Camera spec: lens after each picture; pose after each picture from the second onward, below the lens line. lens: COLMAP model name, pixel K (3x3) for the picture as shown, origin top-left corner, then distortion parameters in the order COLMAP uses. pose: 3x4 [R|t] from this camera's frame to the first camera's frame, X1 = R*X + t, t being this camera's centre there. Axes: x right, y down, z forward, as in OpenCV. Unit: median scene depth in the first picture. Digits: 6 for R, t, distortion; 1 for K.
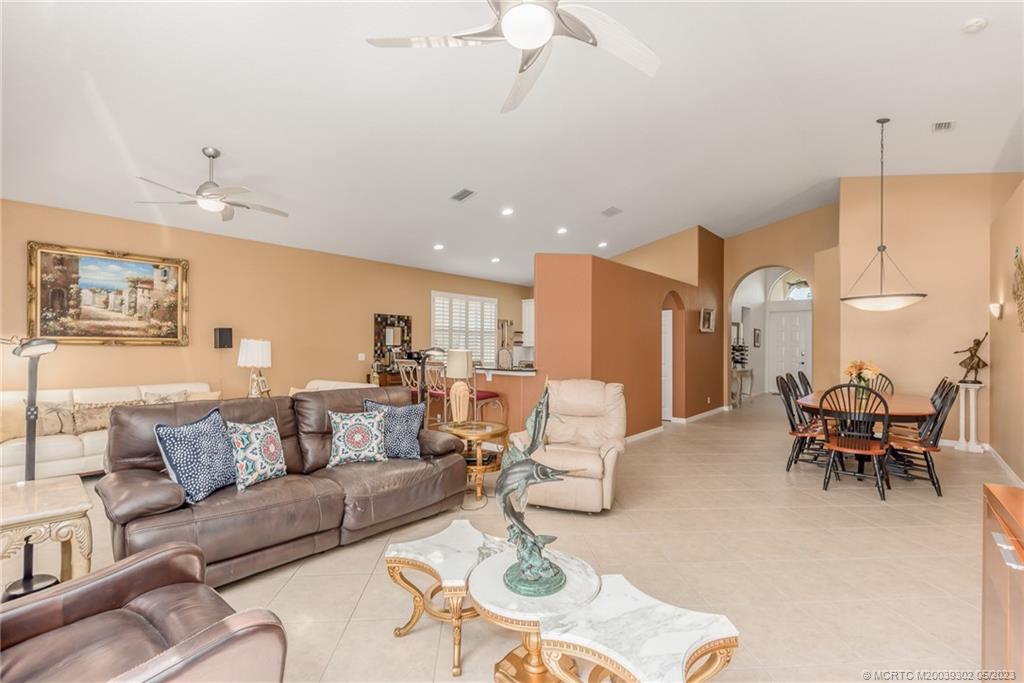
lens RADIAL K [[448.0, 0, 512.0], [0, 448.0, 341.5], [0, 0, 1]] dist [-0.000696, -0.000028]
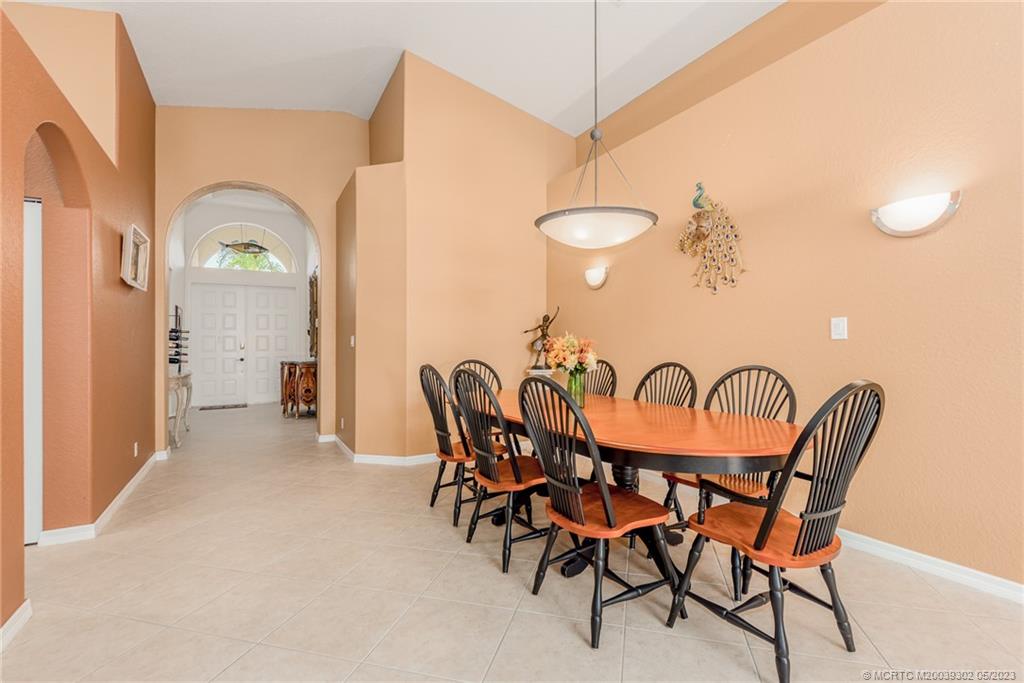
lens RADIAL K [[448.0, 0, 512.0], [0, 448.0, 341.5], [0, 0, 1]] dist [-0.000696, -0.000028]
pose [[0.328800, -0.020972, 0.944167, 0.149472], [0.005161, 0.999778, 0.020410, 0.017142], [-0.944386, -0.001838, 0.328835, 0.516399]]
